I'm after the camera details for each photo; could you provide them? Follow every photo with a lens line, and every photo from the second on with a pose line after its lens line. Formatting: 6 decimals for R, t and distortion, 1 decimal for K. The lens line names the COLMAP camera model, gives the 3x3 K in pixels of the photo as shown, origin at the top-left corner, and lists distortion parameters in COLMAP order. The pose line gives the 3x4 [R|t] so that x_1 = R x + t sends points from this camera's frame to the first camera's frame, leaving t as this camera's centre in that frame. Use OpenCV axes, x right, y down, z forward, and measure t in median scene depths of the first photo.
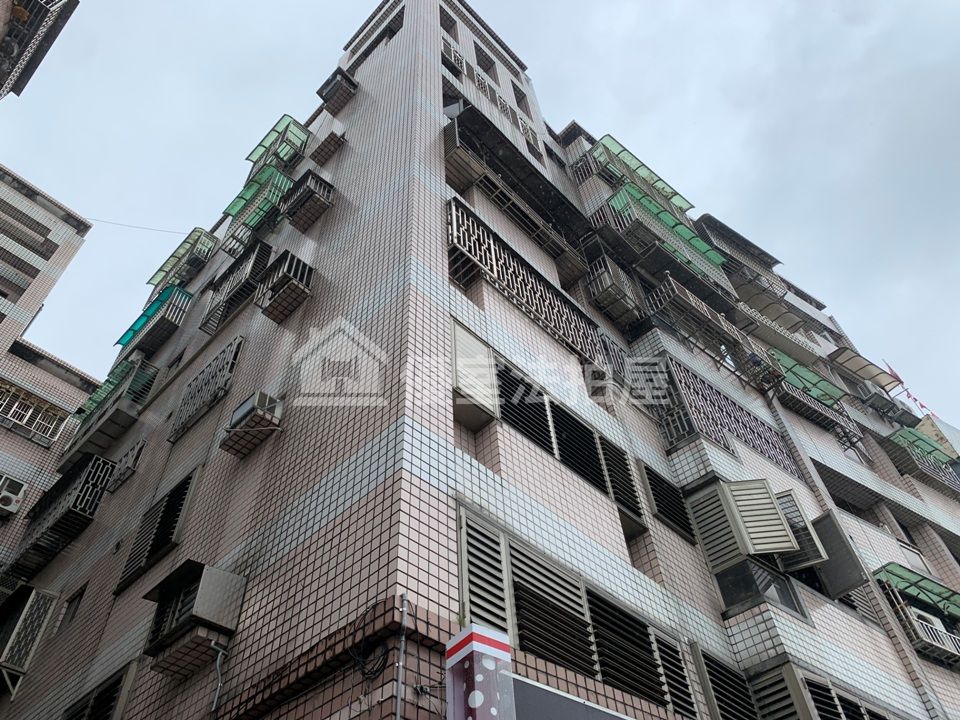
lens RADIAL K [[738.5, 0, 474.0], [0, 738.5, 353.1], [0, 0, 1]] dist [0.004827, -0.007304]
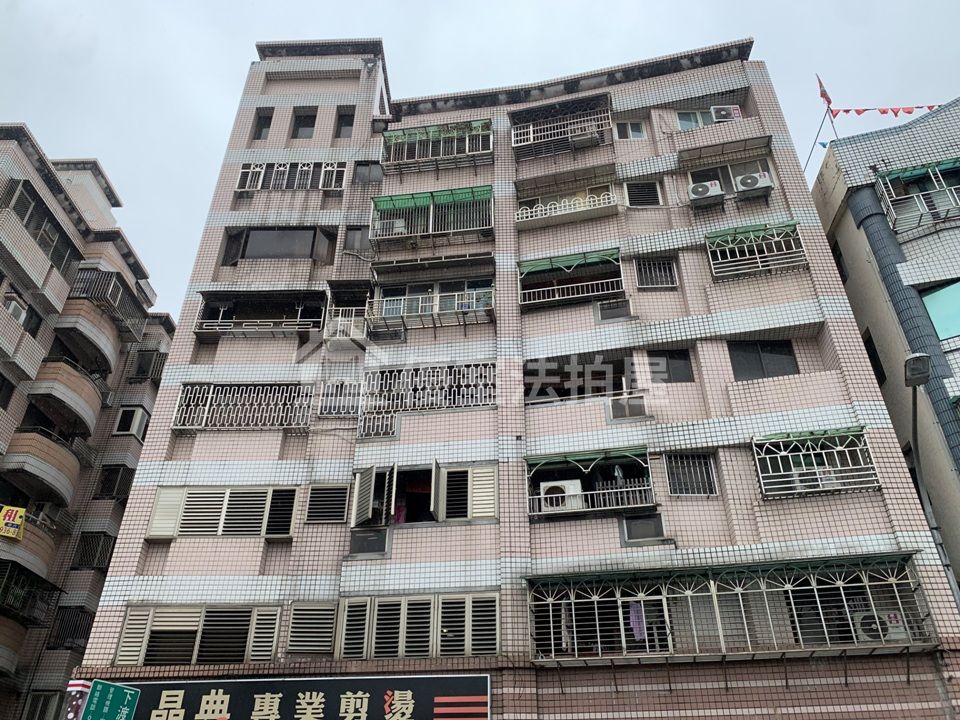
lens RADIAL K [[738.5, 0, 474.0], [0, 738.5, 353.1], [0, 0, 1]] dist [0.004827, -0.007304]
pose [[0.676903, -0.369589, -0.636558, 1.702425], [0.550134, 0.828585, 0.103919, -0.077425], [0.489035, -0.420535, 0.764195, 0.016918]]
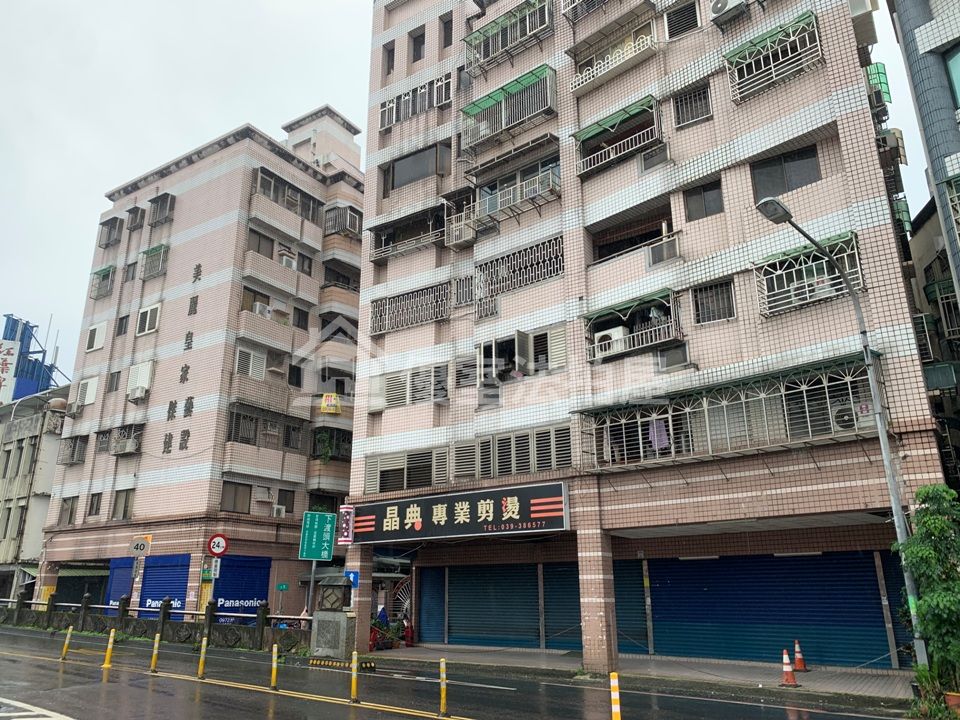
lens RADIAL K [[733.2, 0, 475.4], [0, 733.2, 355.5], [0, 0, 1]] dist [0.032686, -0.061970]
pose [[0.197713, -0.262800, -0.944376, 2.435229], [0.758886, 0.650844, -0.022238, 0.238209], [0.620486, -0.712277, 0.328115, 0.307414]]
